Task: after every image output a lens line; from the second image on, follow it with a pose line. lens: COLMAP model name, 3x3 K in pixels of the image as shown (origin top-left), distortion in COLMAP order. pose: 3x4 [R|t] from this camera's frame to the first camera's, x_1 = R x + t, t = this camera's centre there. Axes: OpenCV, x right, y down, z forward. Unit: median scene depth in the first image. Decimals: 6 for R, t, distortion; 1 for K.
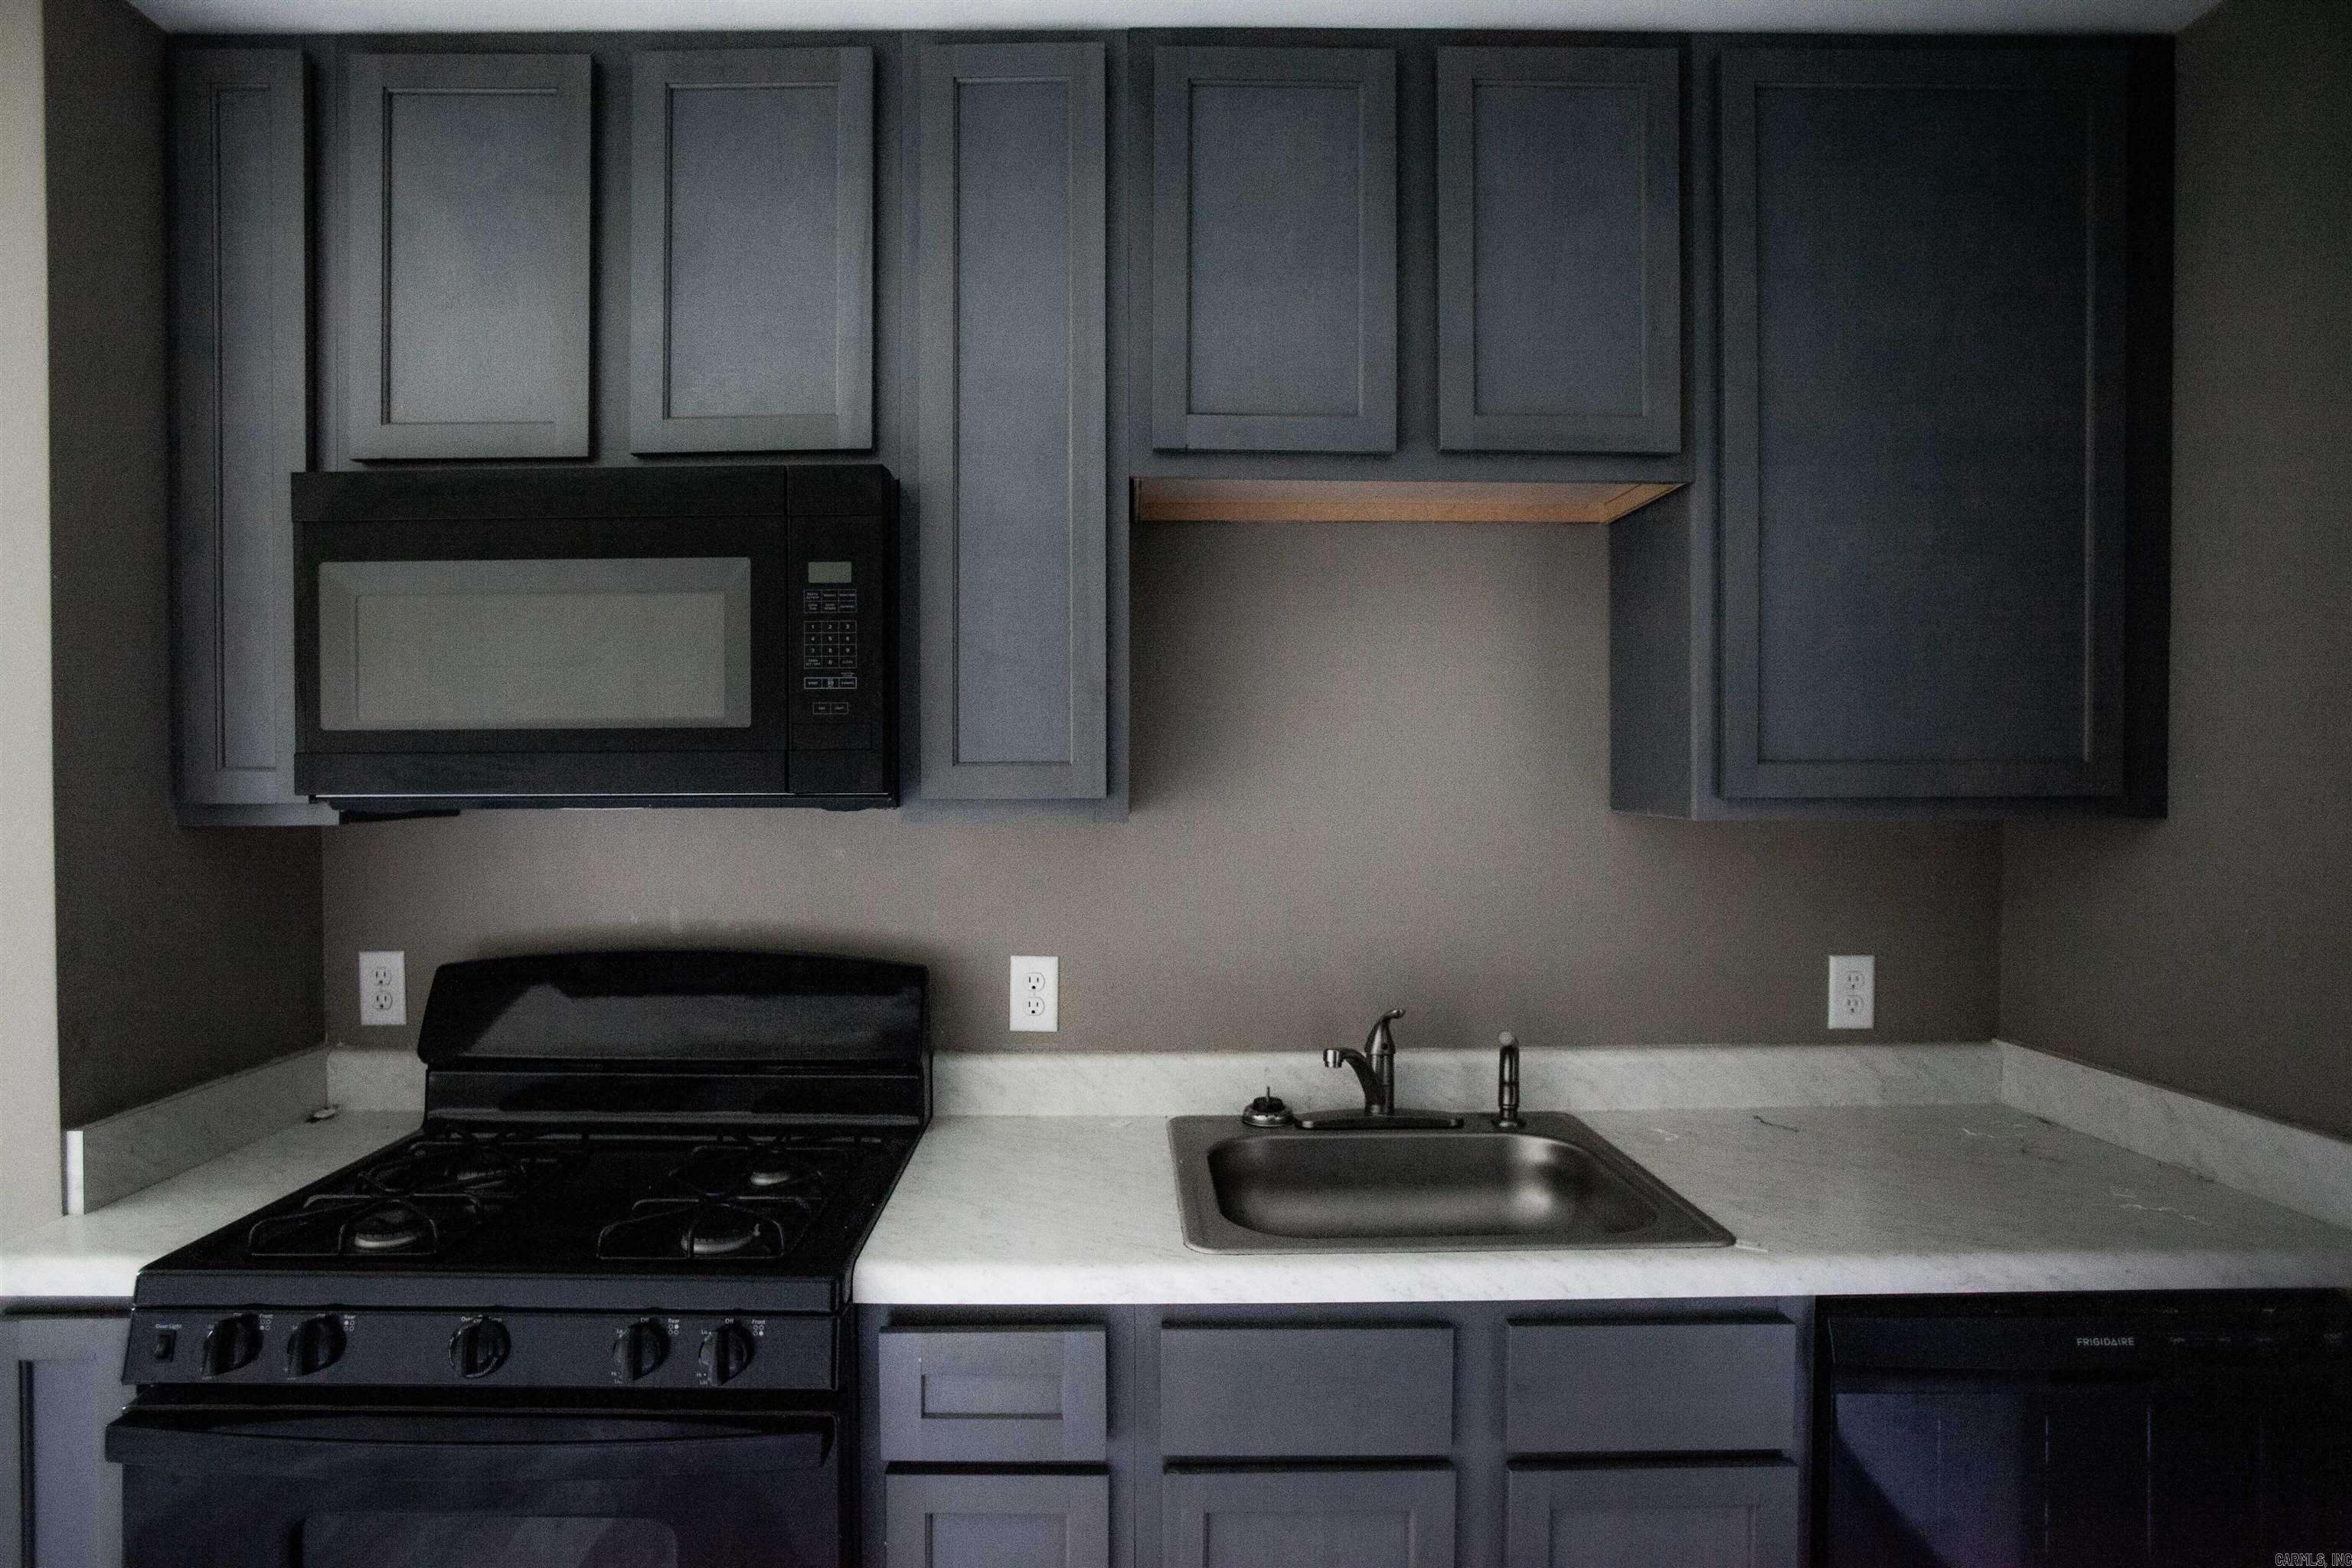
lens RADIAL K [[1228.0, 0, 1130.1], [0, 1228.0, 781.5], [0, 0, 1]] dist [-0.056888, 0.029203]
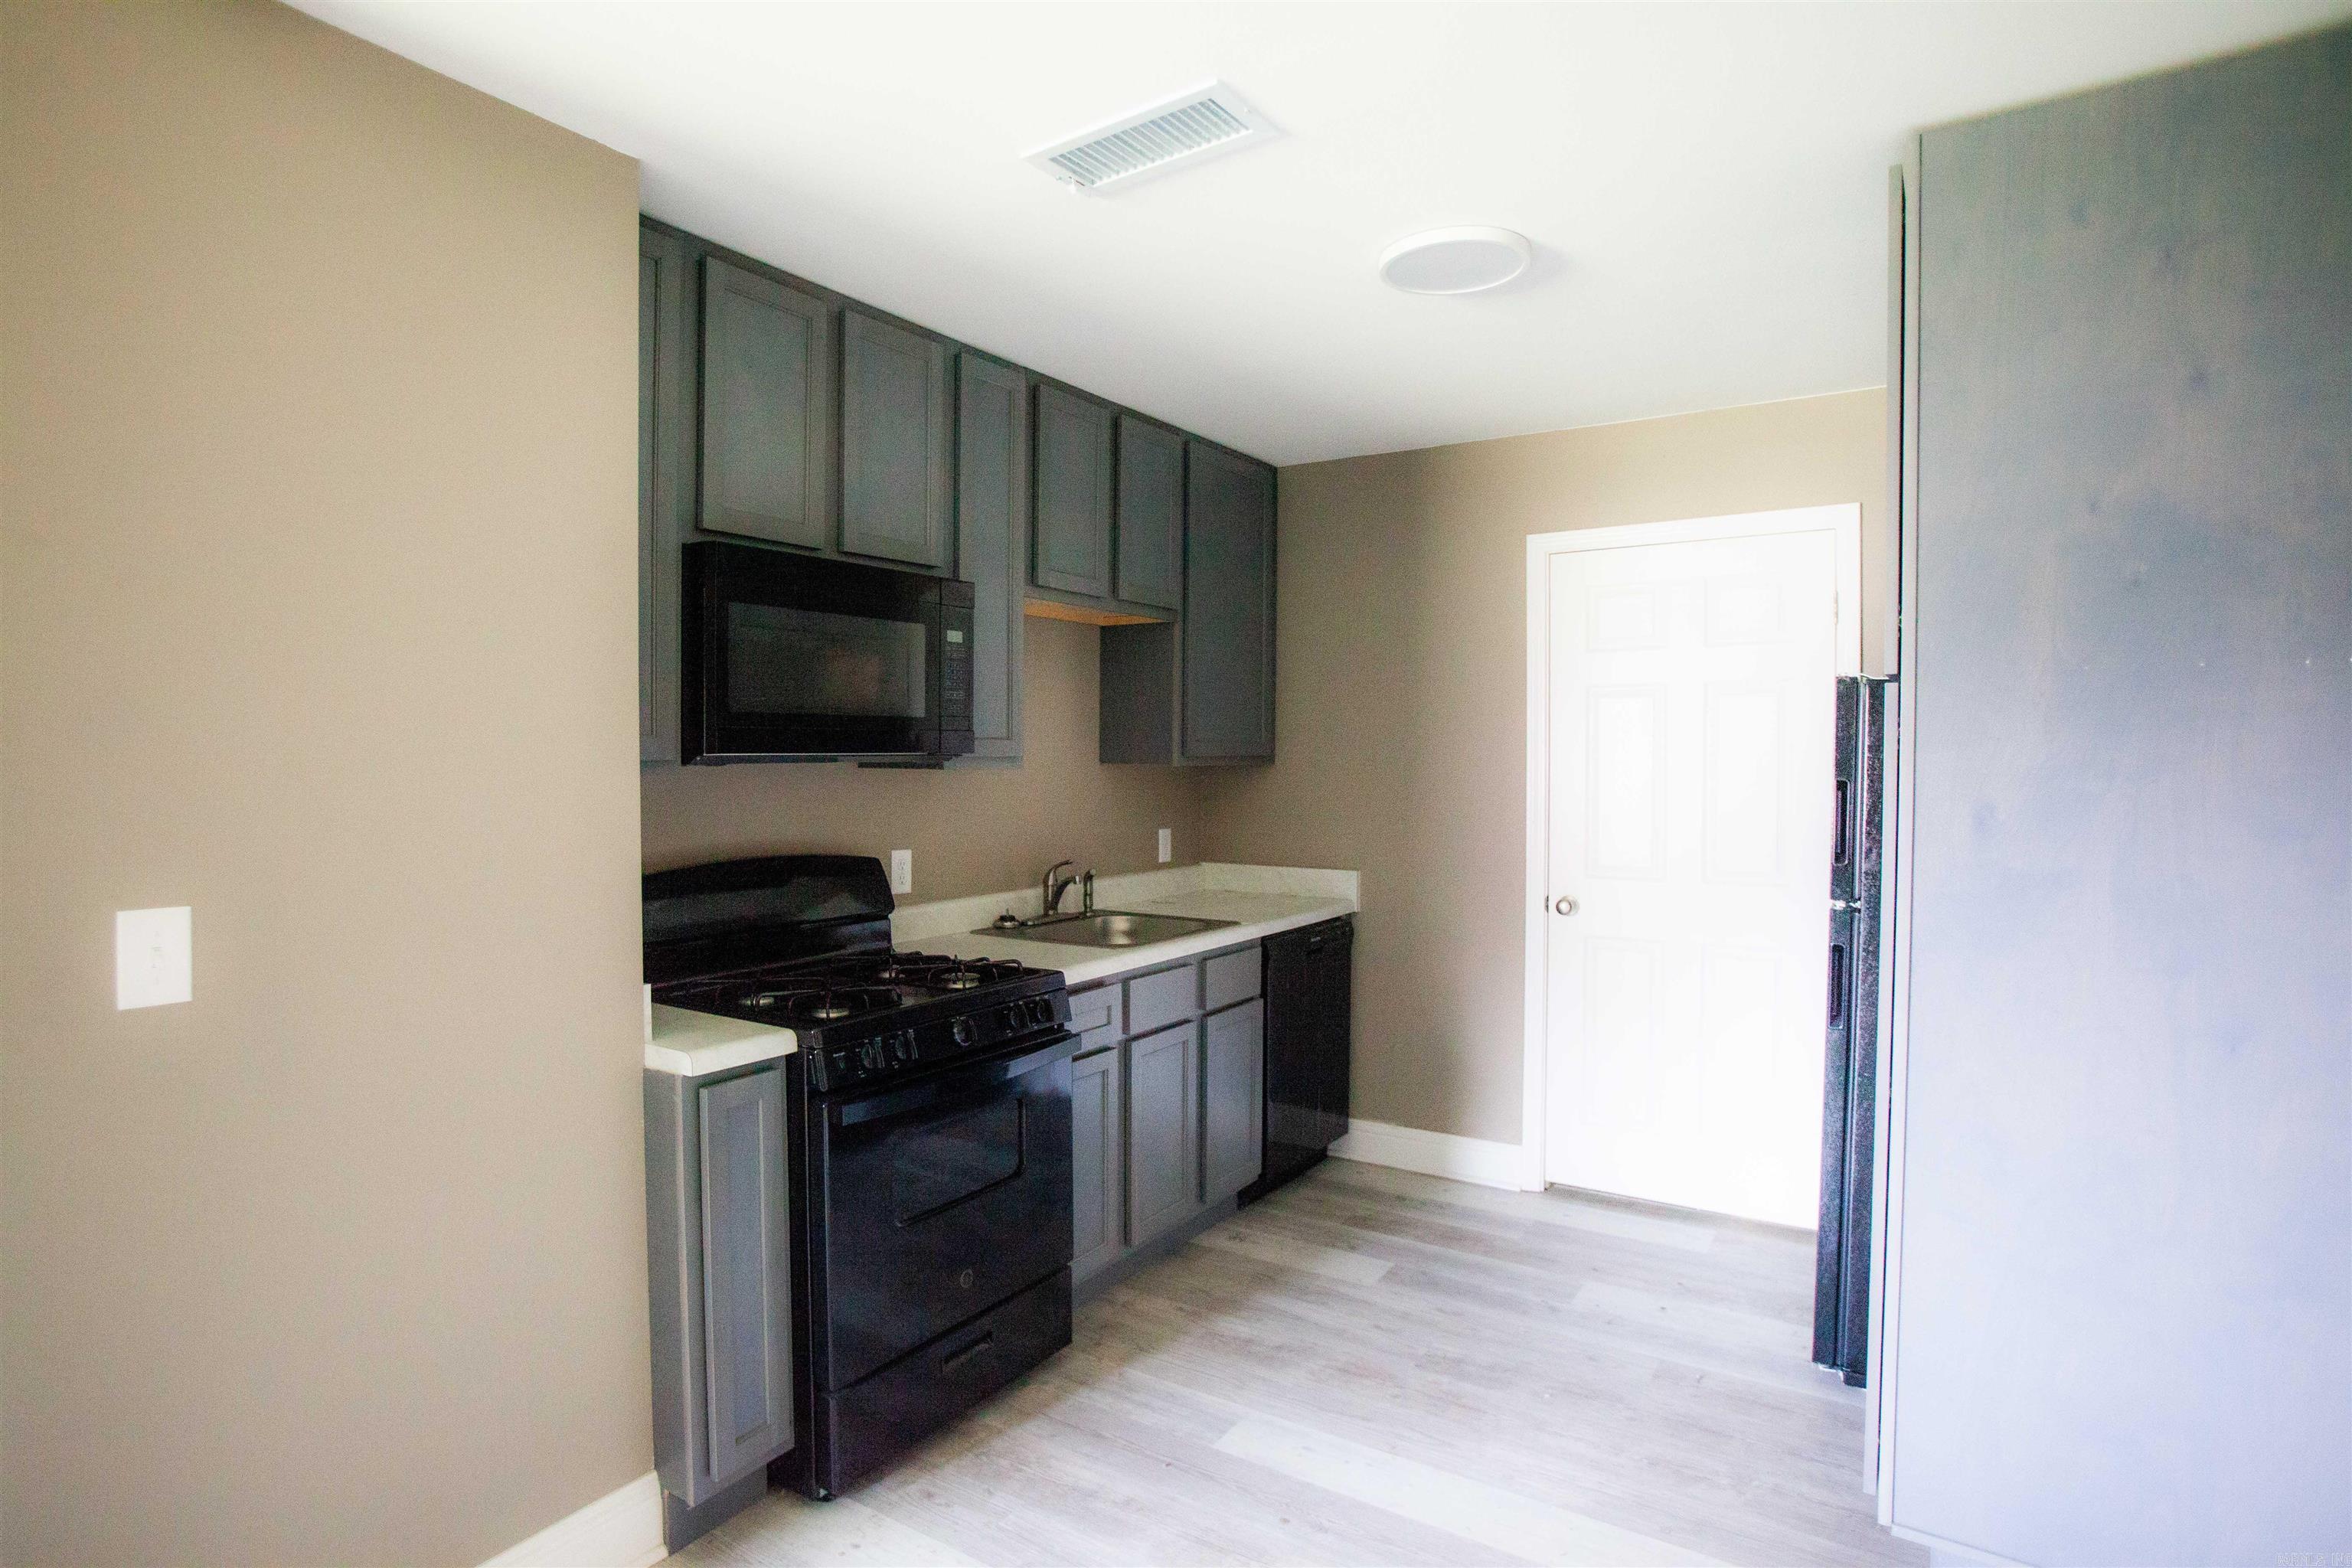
lens RADIAL K [[1228.0, 0, 1130.1], [0, 1228.0, 781.5], [0, 0, 1]] dist [-0.056888, 0.029203]
pose [[0.586018, -0.018272, 0.810092, -1.353160], [0.006926, 0.999822, 0.017542, 0.018891], [-0.810268, -0.004669, 0.586040, -0.284000]]
